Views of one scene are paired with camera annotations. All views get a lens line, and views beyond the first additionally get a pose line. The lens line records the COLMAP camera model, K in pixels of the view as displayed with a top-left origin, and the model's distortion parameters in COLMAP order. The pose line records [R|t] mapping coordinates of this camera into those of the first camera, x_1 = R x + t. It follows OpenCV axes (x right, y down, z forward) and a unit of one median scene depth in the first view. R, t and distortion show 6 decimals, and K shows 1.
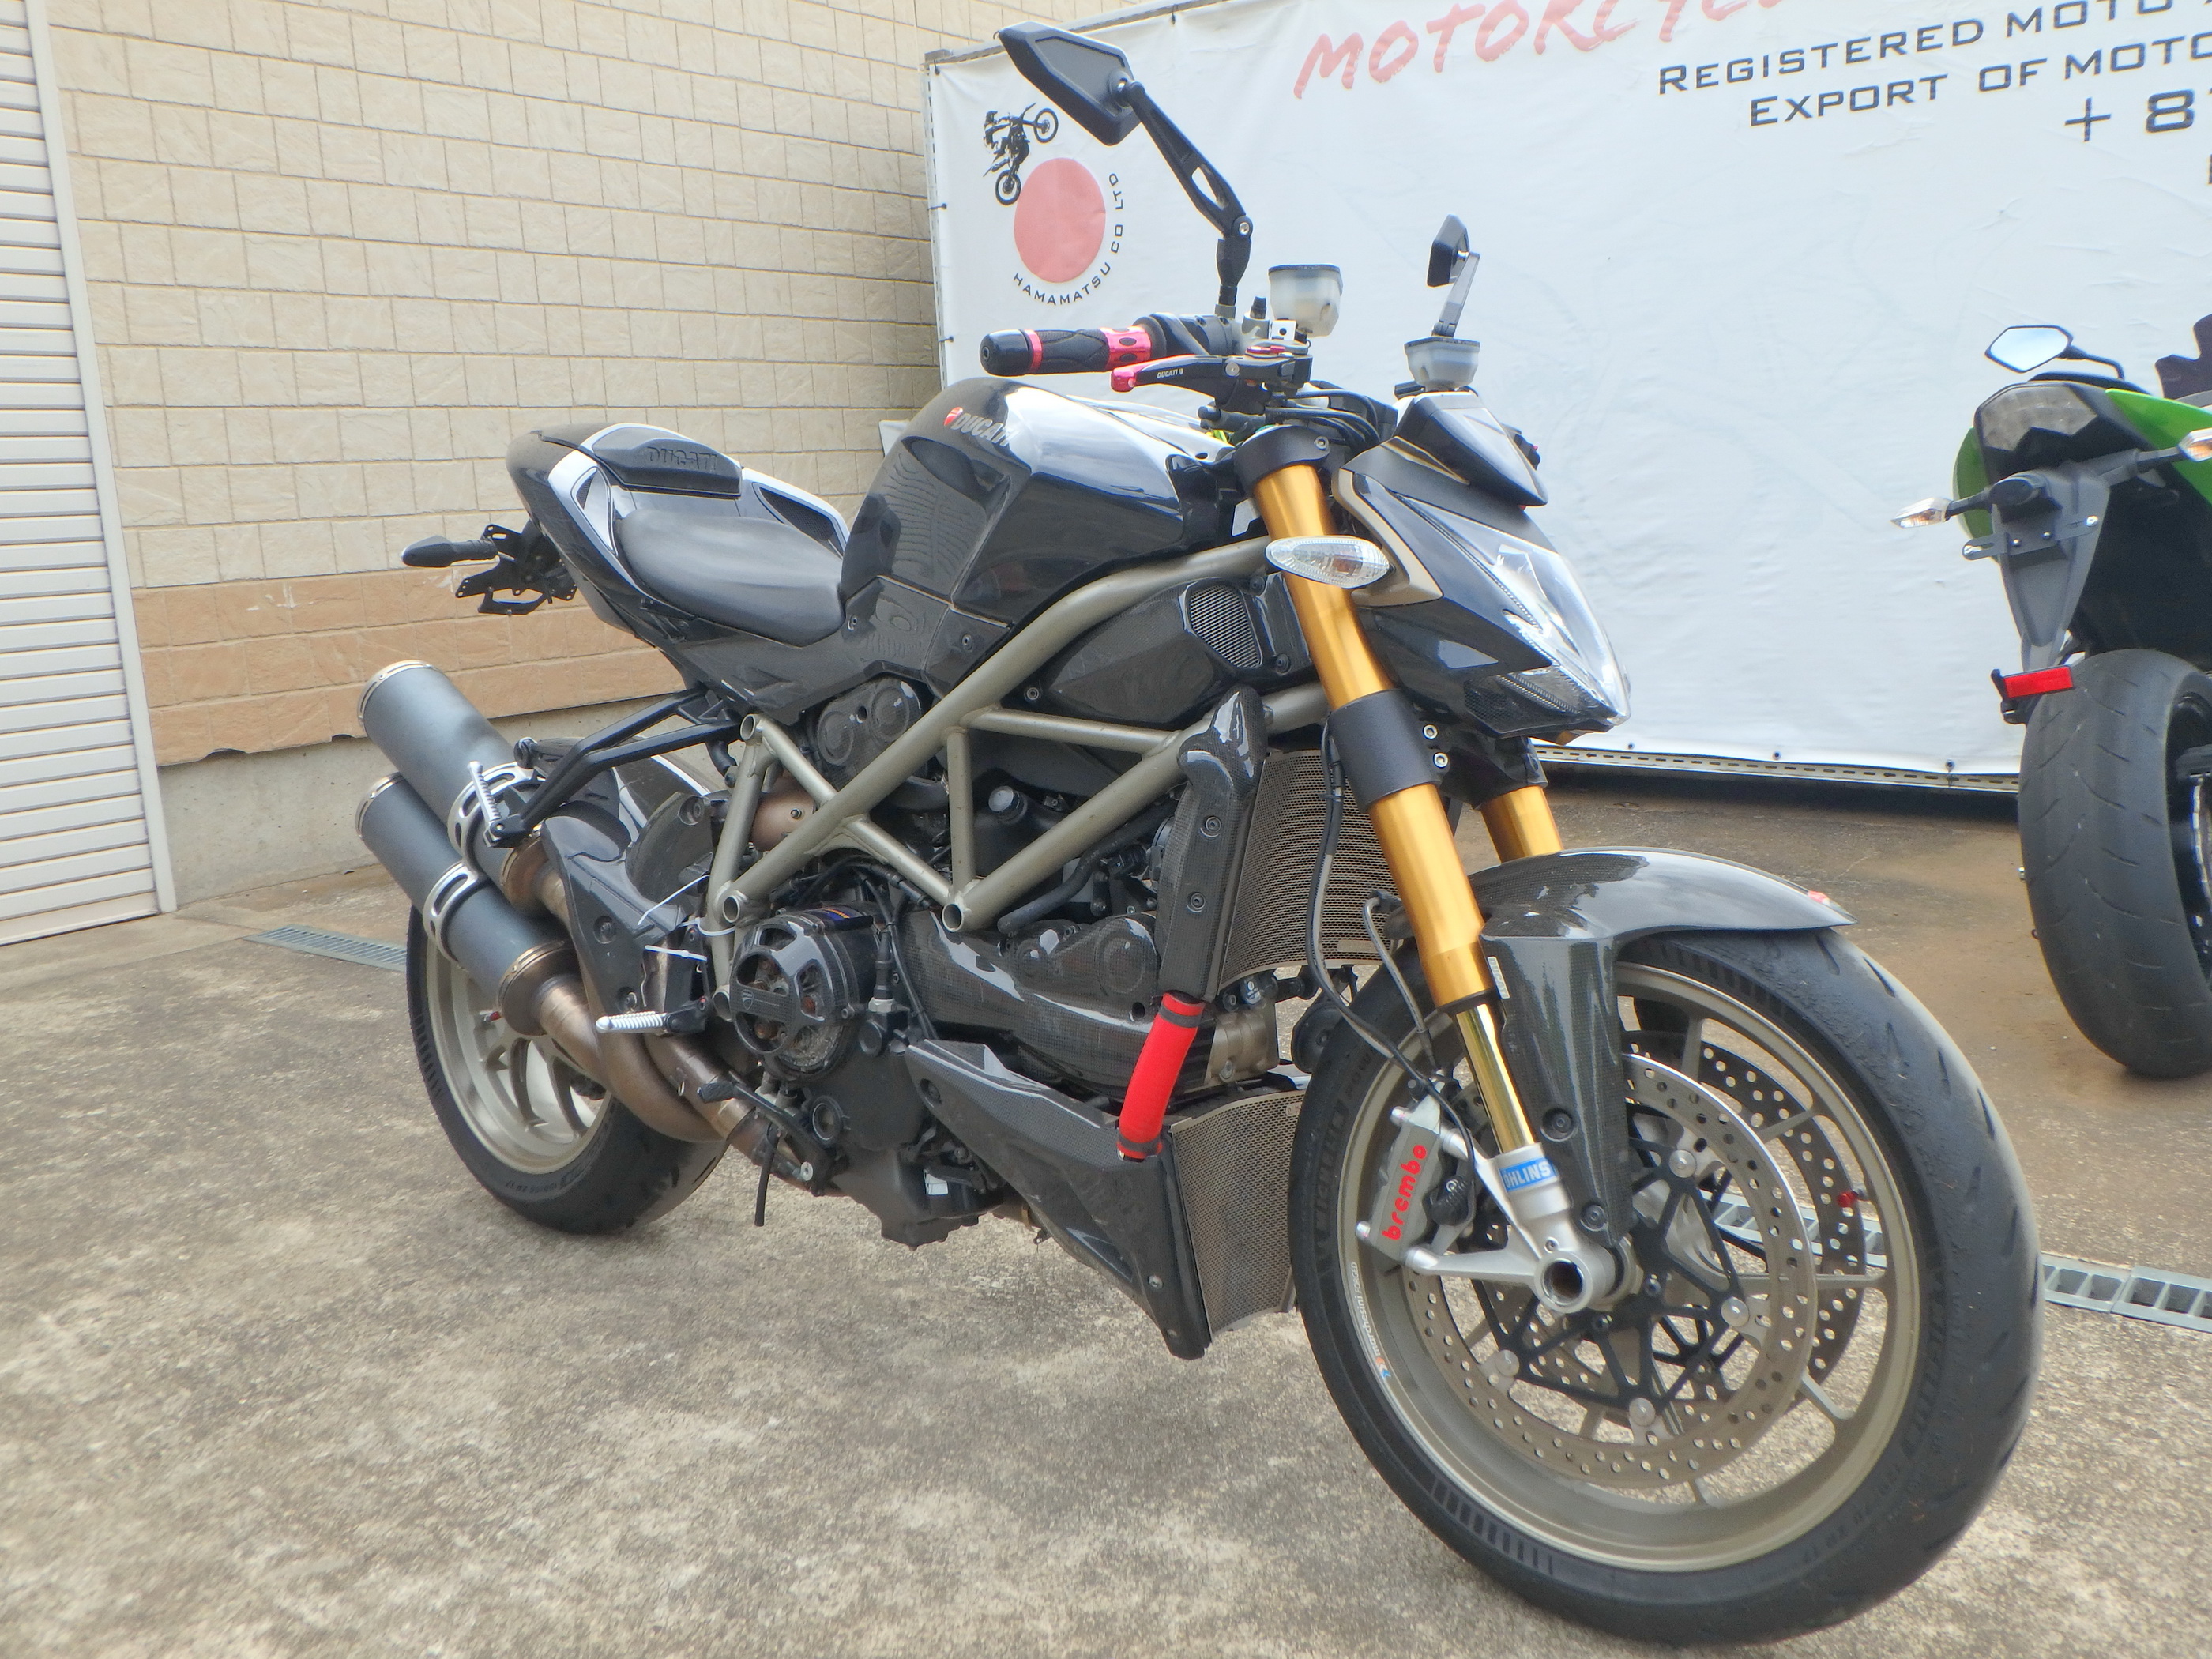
lens RADIAL K [[1895.2, 0, 1099.7], [0, 1895.2, 840.2], [0, 0, 1]] dist [-0.030455, 0.038033]
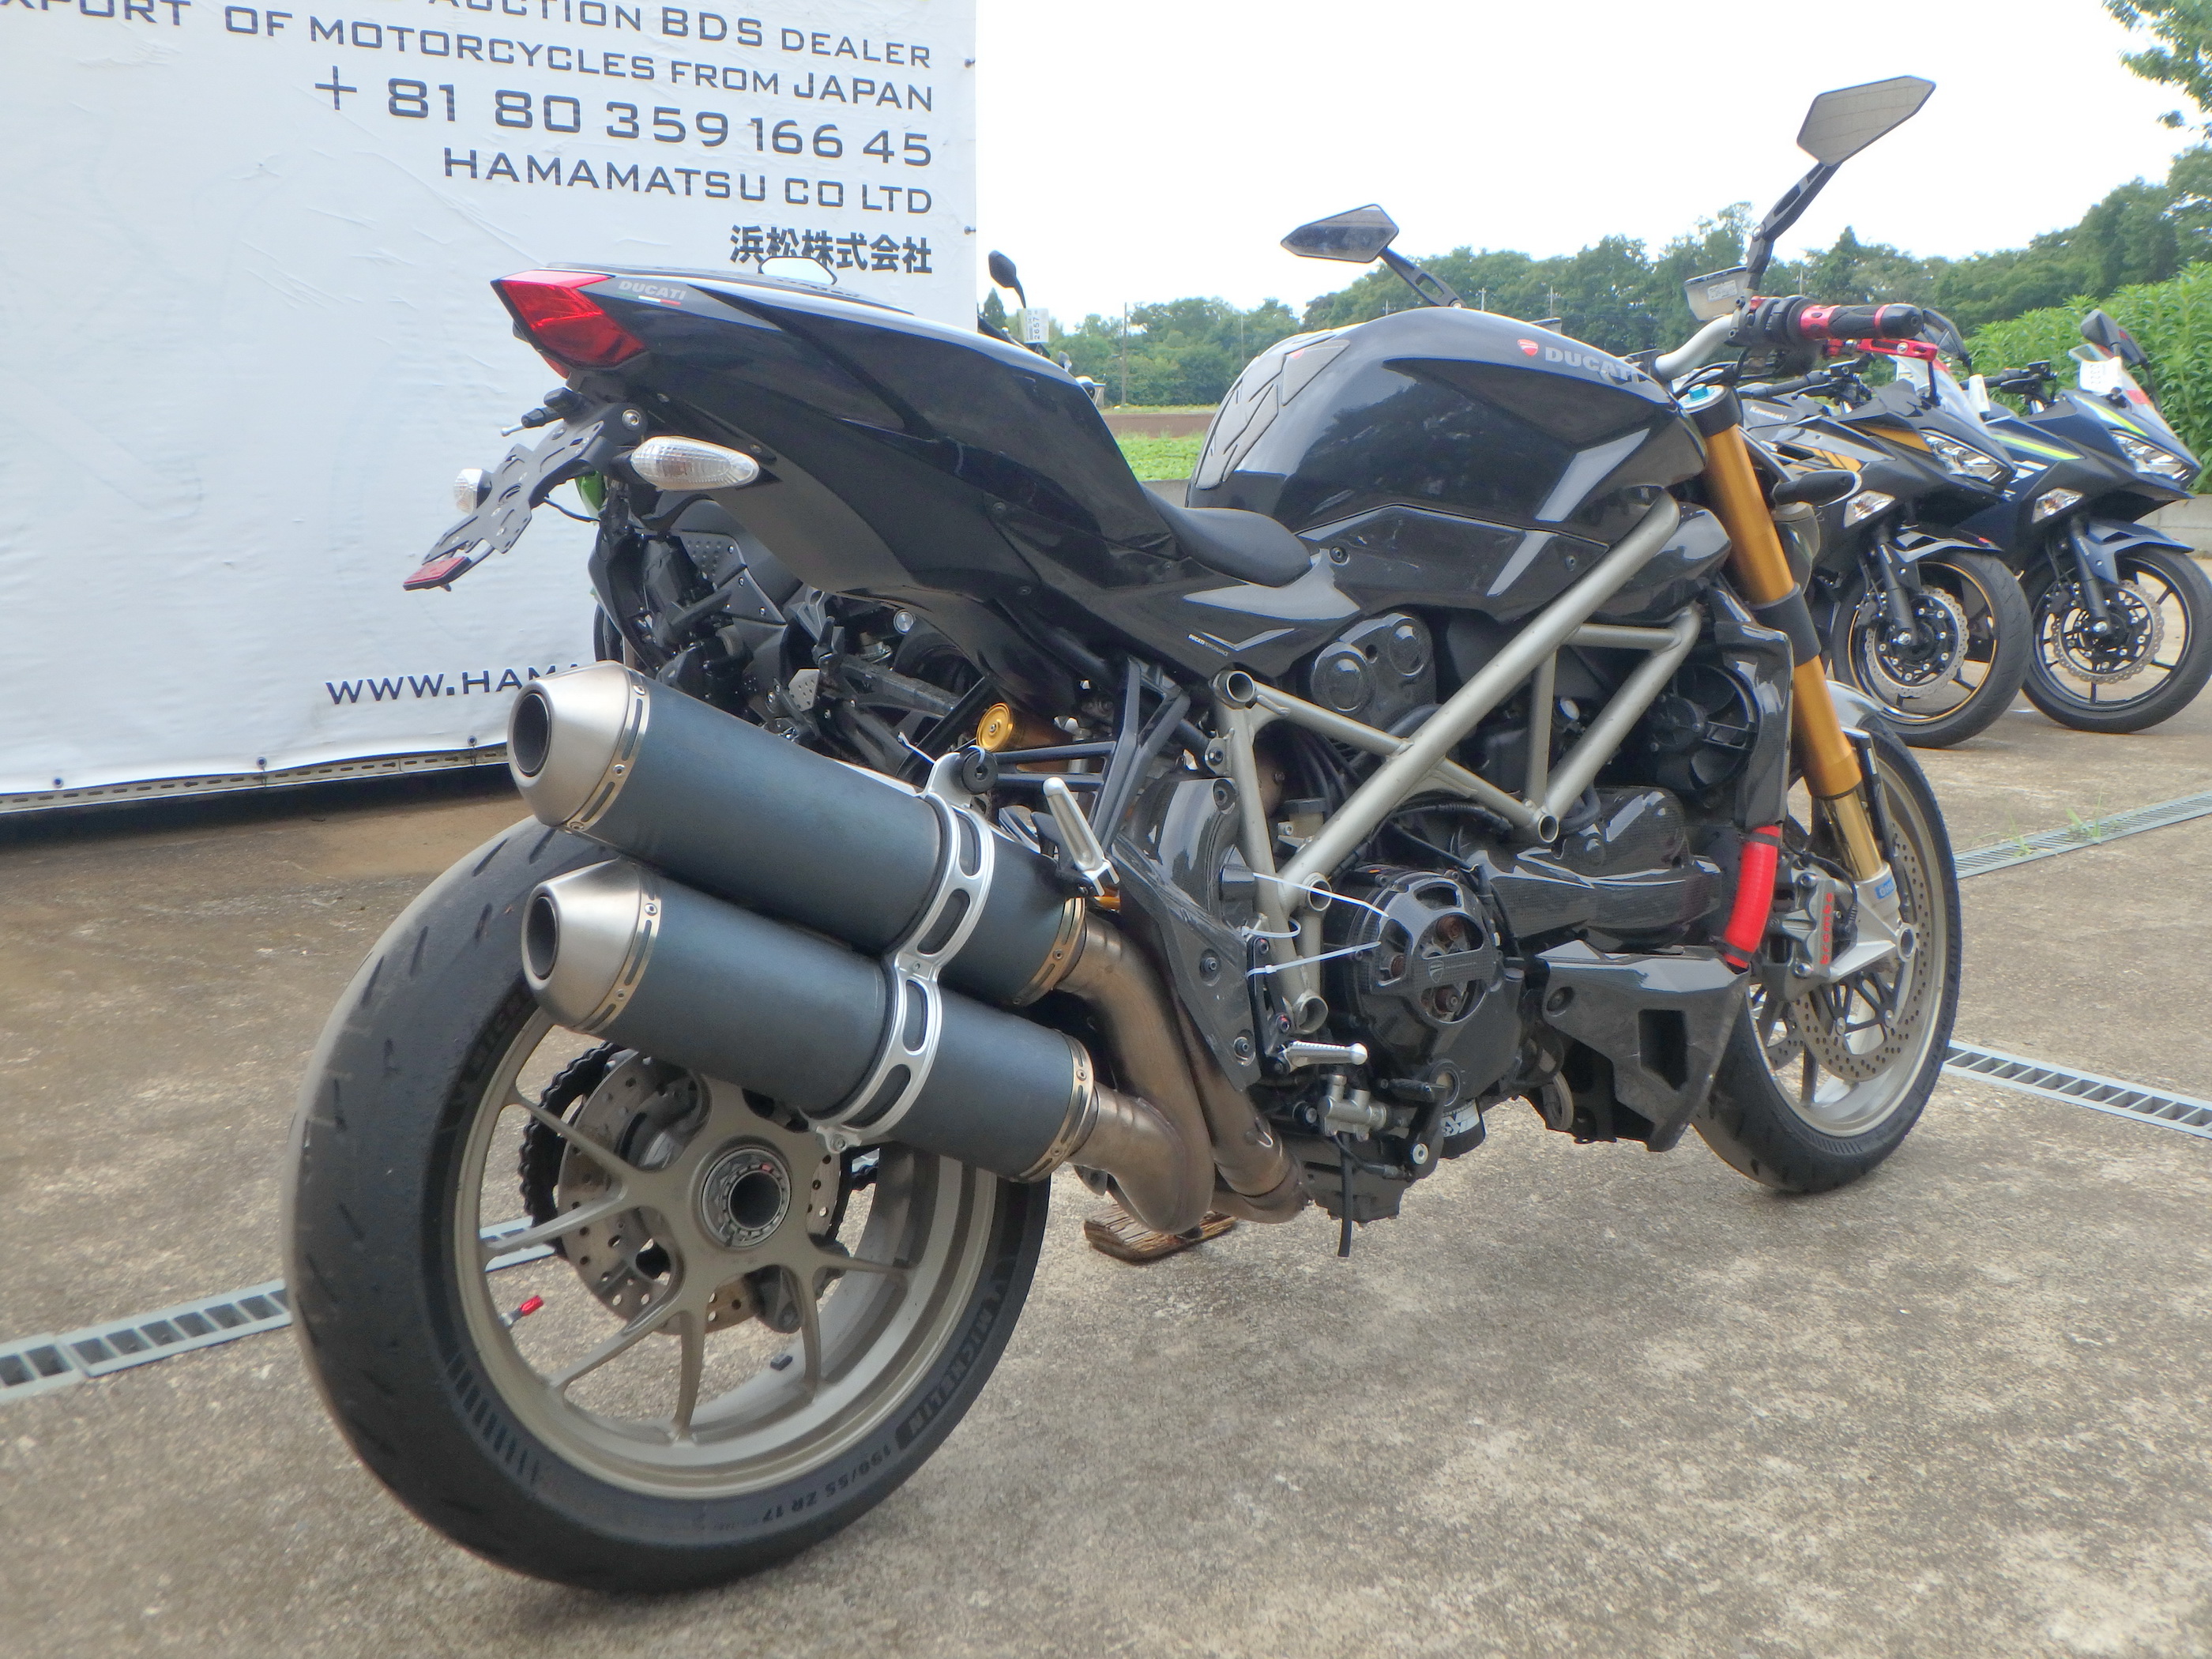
lens RADIAL K [[2187.6, 0, 1092.7], [0, 2187.6, 830.0], [0, 0, 1]] dist [0.002054, 0.000000]
pose [[0.203216, -0.136911, 0.969515, -0.545830], [0.169492, 0.980146, 0.102886, -0.053173], [-0.964353, 0.143417, 0.222387, 0.415110]]
